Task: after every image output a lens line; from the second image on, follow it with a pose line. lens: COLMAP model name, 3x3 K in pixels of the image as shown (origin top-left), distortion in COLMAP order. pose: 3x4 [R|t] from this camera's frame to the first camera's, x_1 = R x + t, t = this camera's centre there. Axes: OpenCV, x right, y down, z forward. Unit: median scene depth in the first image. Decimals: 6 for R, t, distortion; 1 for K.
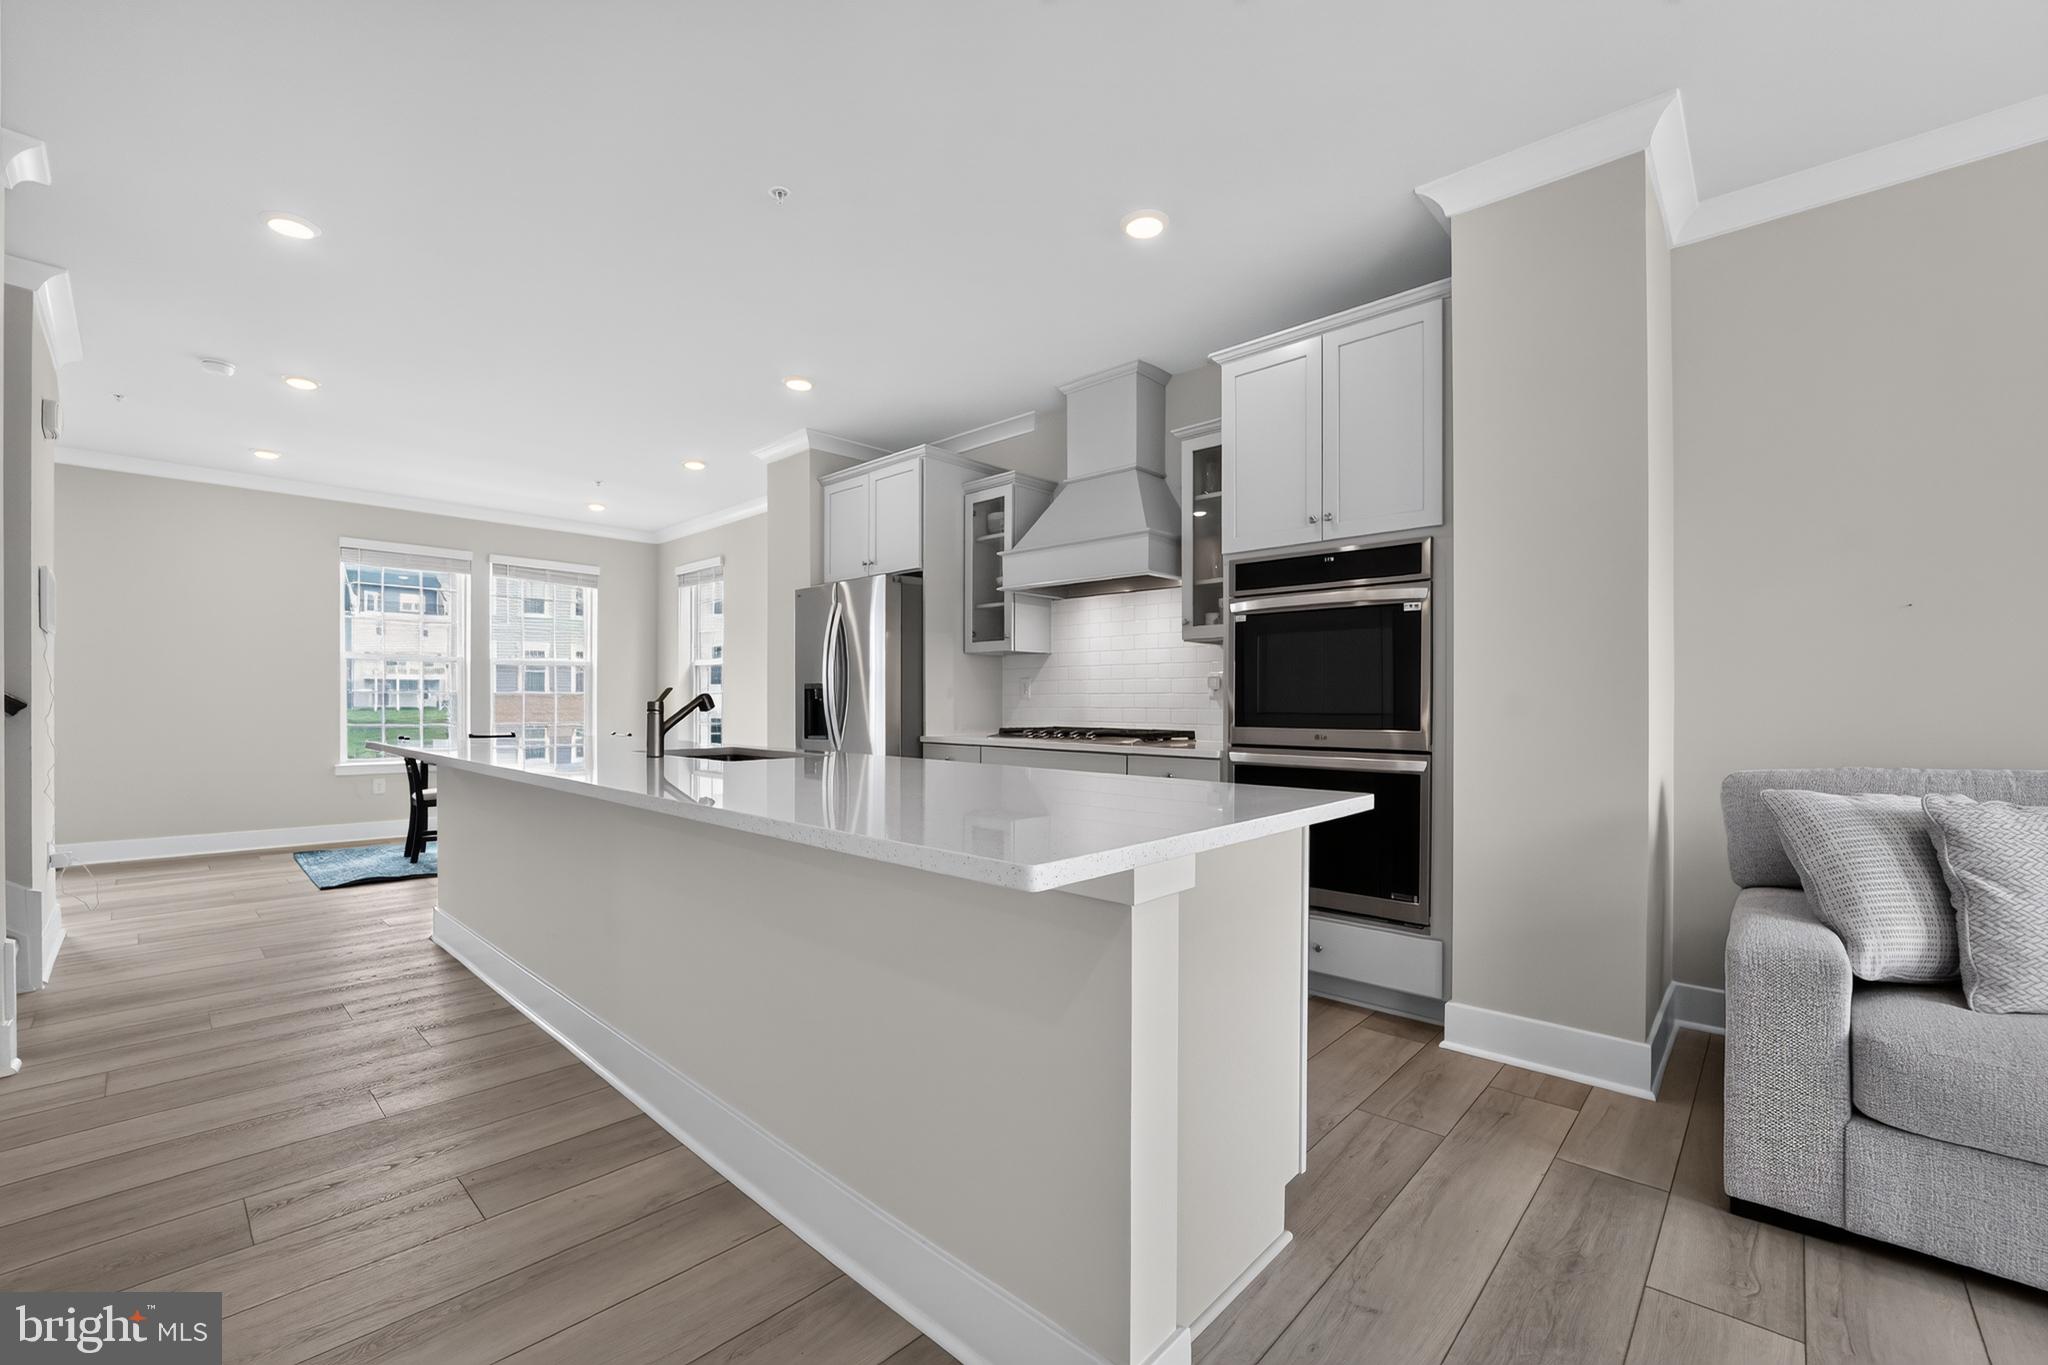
lens RADIAL K [[835.2, 0, 1024.2], [0, 835.2, 698.5], [0, 0, 1]] dist [-0.019543, -0.000017]
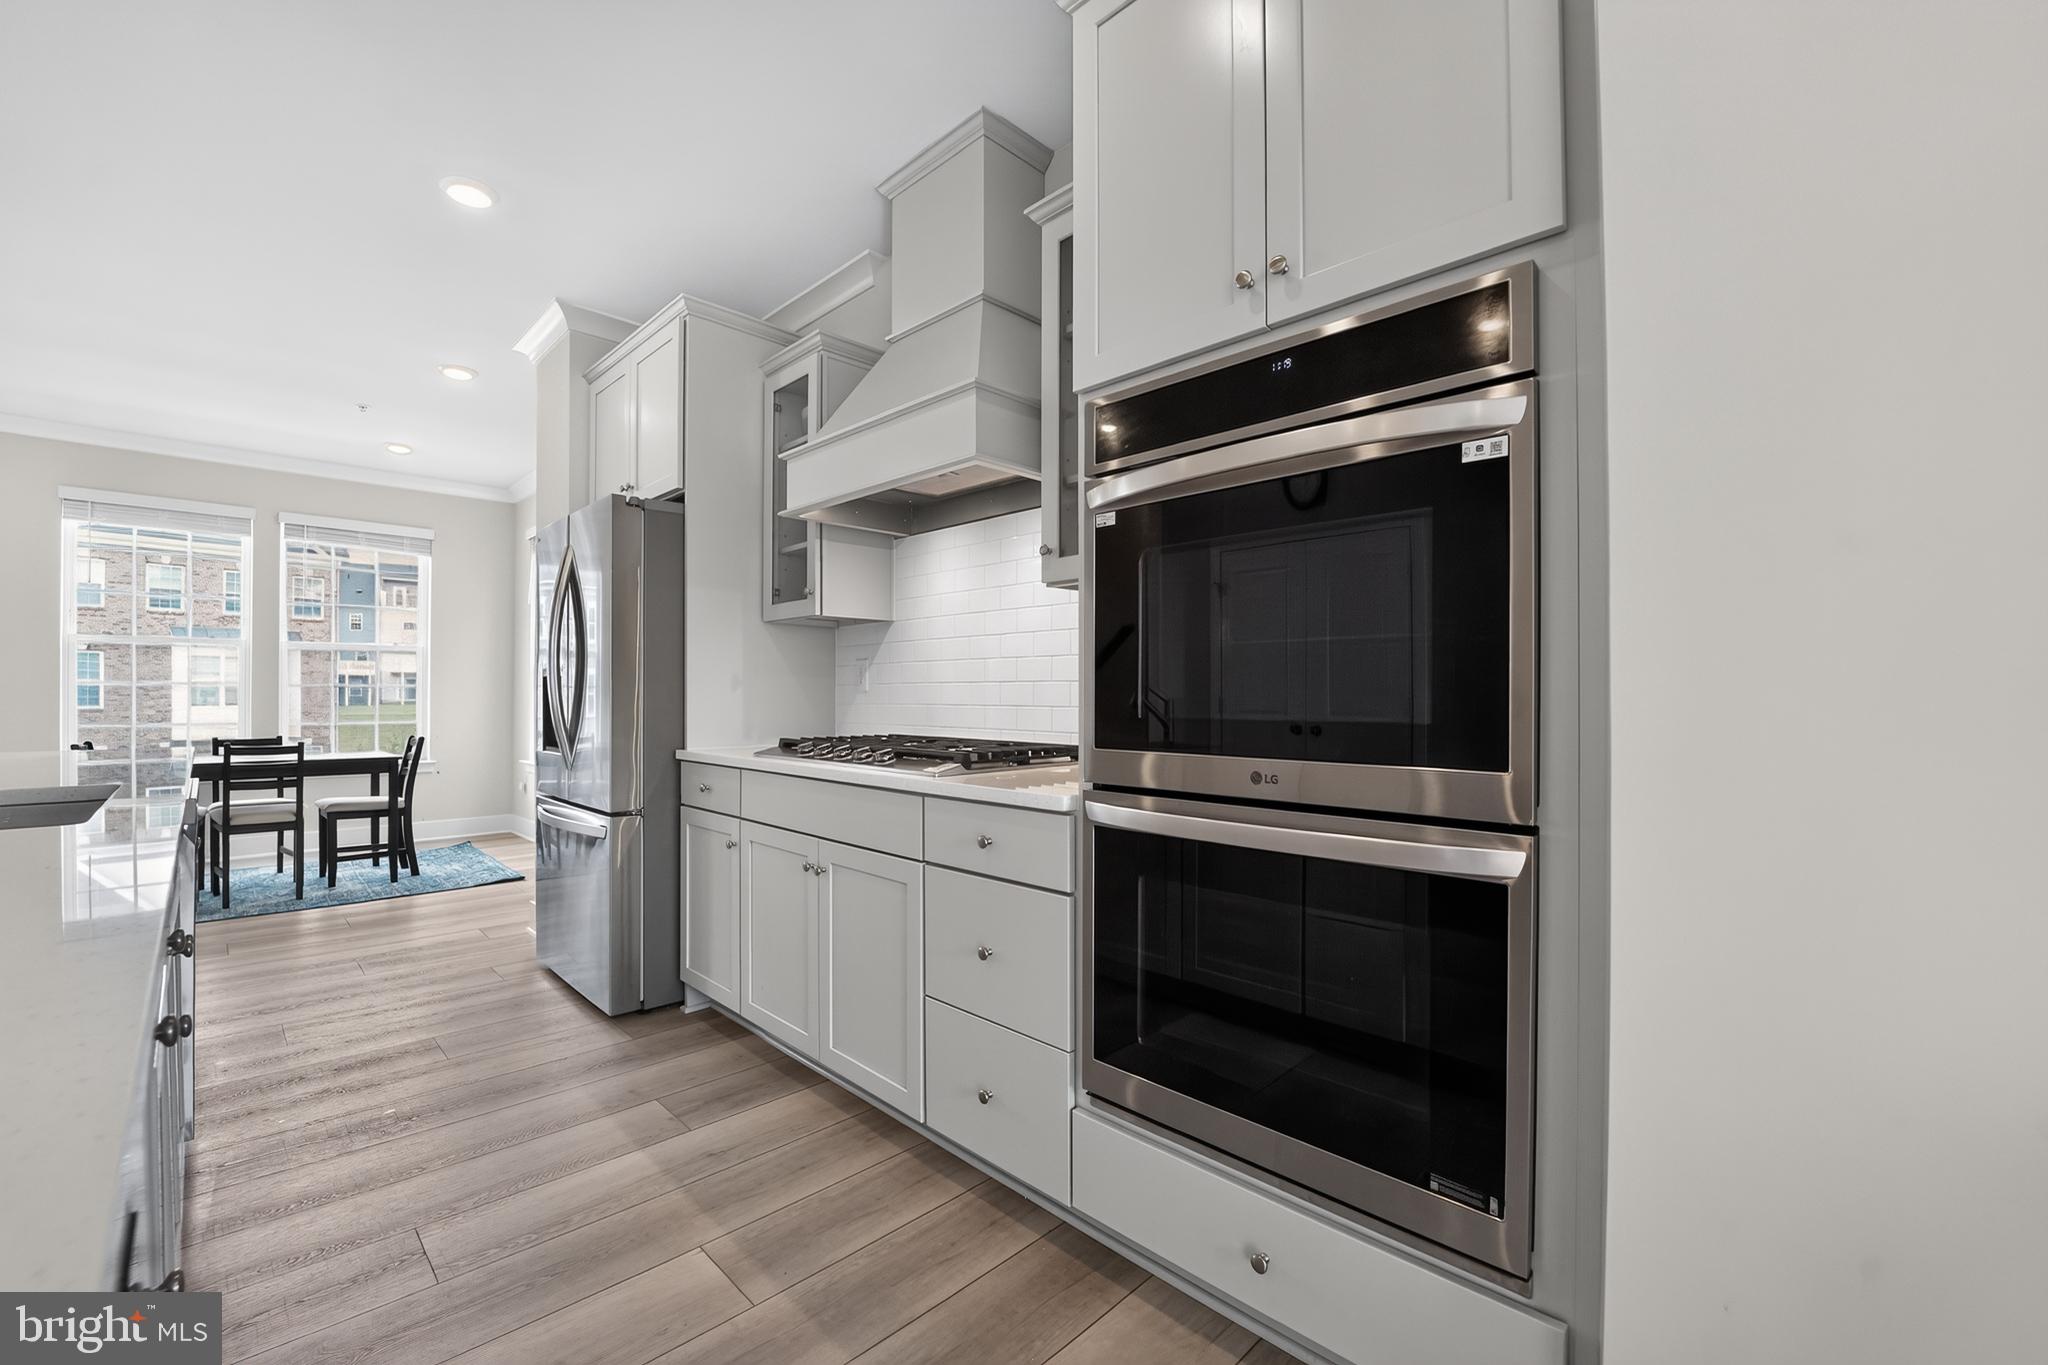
lens RADIAL K [[830.4, 0, 1031.8], [0, 830.4, 688.2], [0, 0, 1]] dist [-0.011490, -0.006550]
pose [[0.999780, -0.001533, -0.020922, 0.175075], [0.001433, 0.999988, -0.004780, 0.001709], [0.020929, 0.004749, 0.999770, 0.406712]]
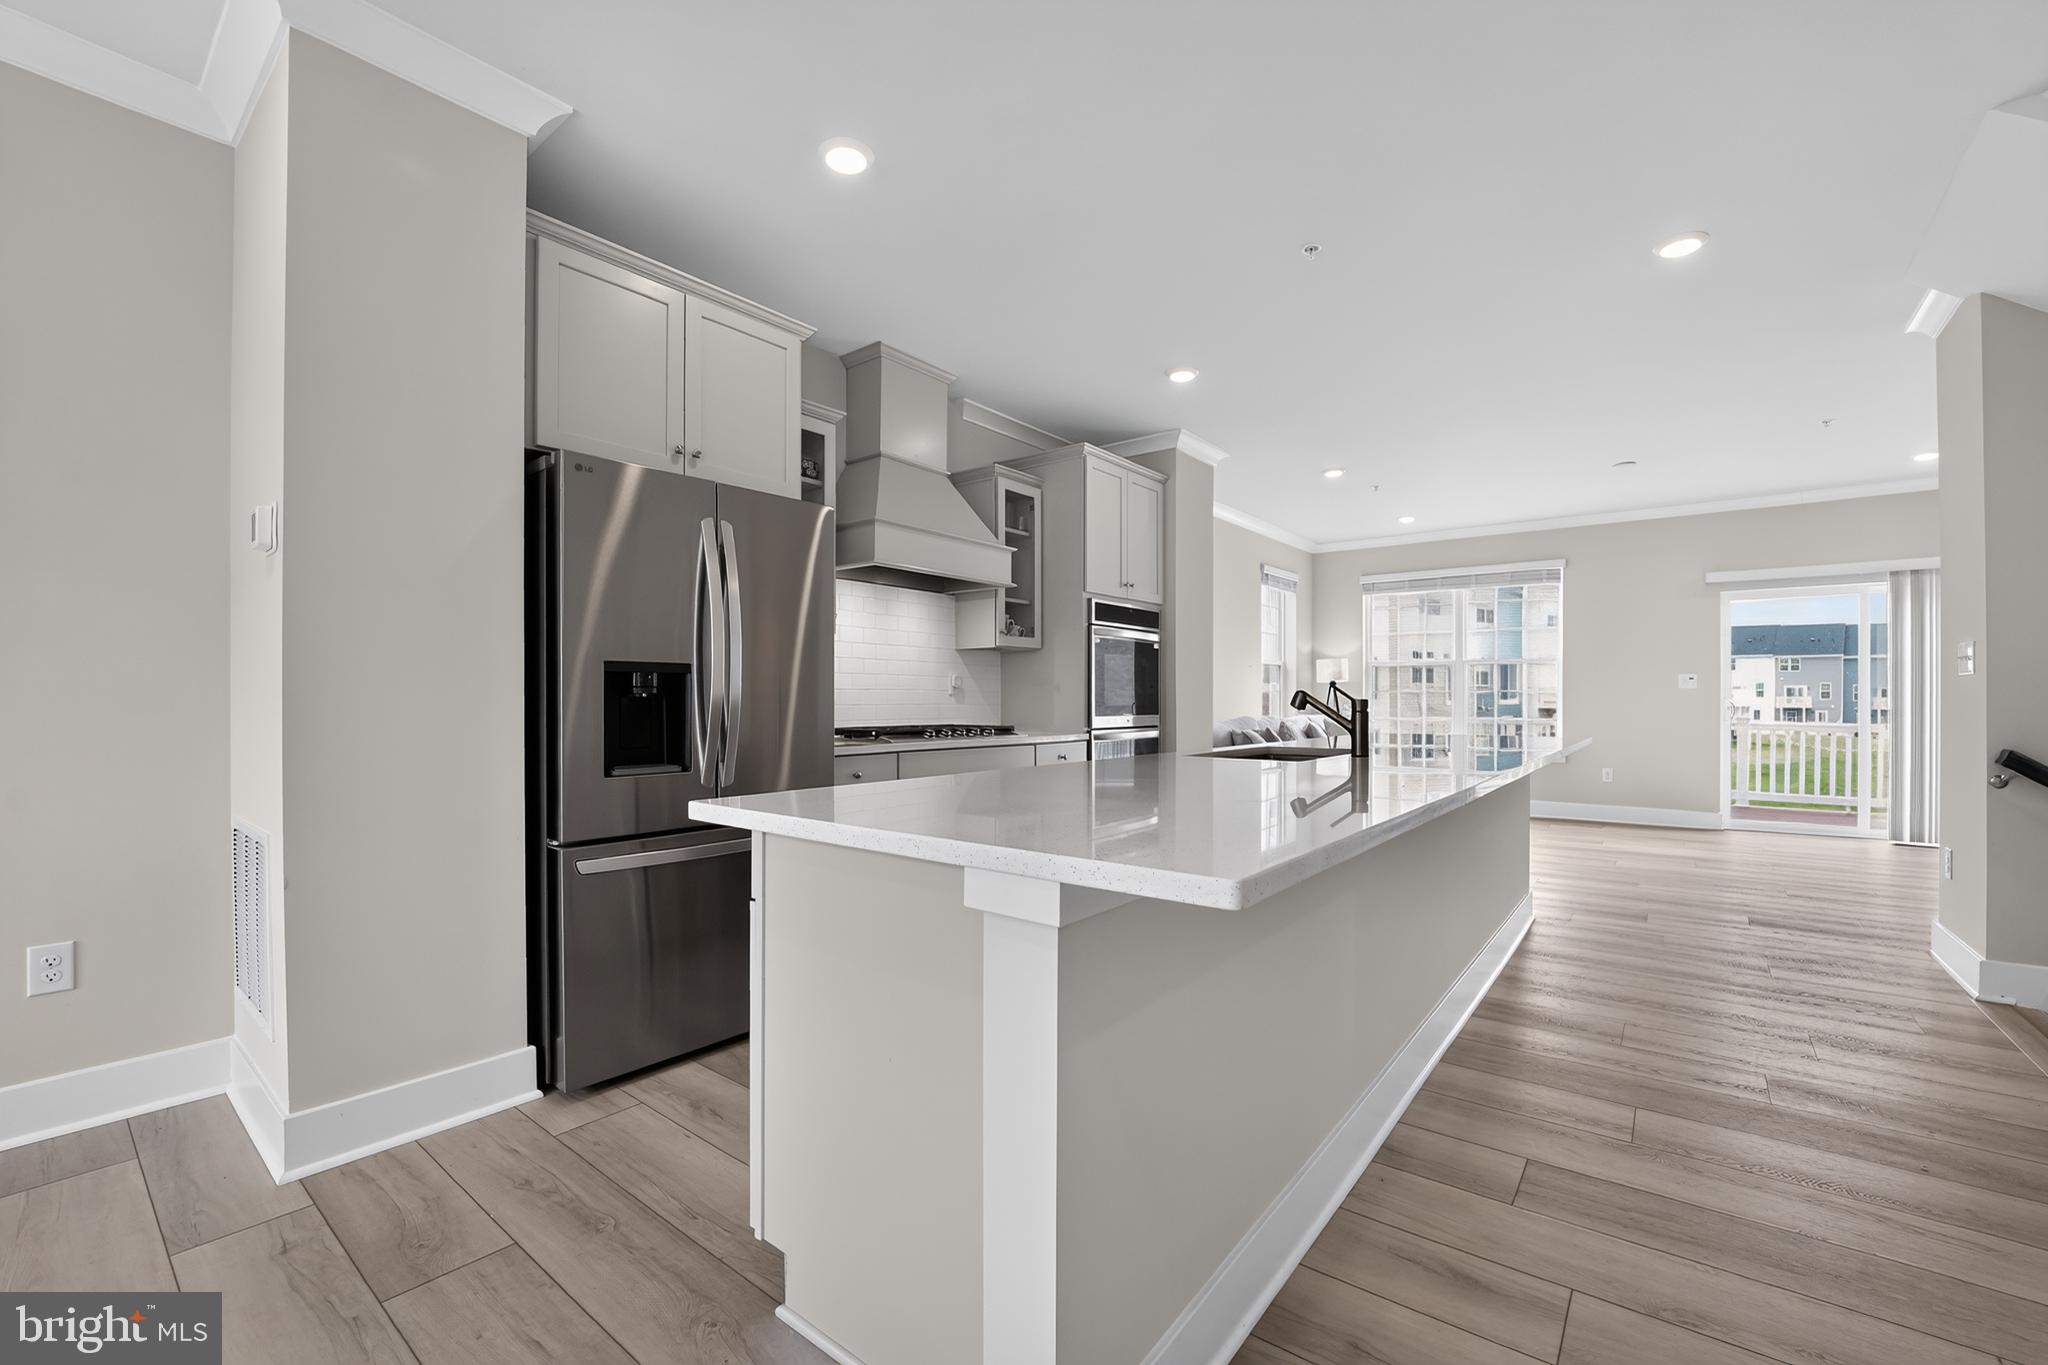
lens RADIAL K [[835.2, 0, 1024.2], [0, 835.2, 698.5], [0, 0, 1]] dist [-0.019543, -0.000017]
pose [[-0.083516, -0.004774, 0.996495, -0.898306], [-0.003779, 0.999983, 0.004474, -0.001652], [-0.996499, -0.003392, -0.083532, 0.962547]]
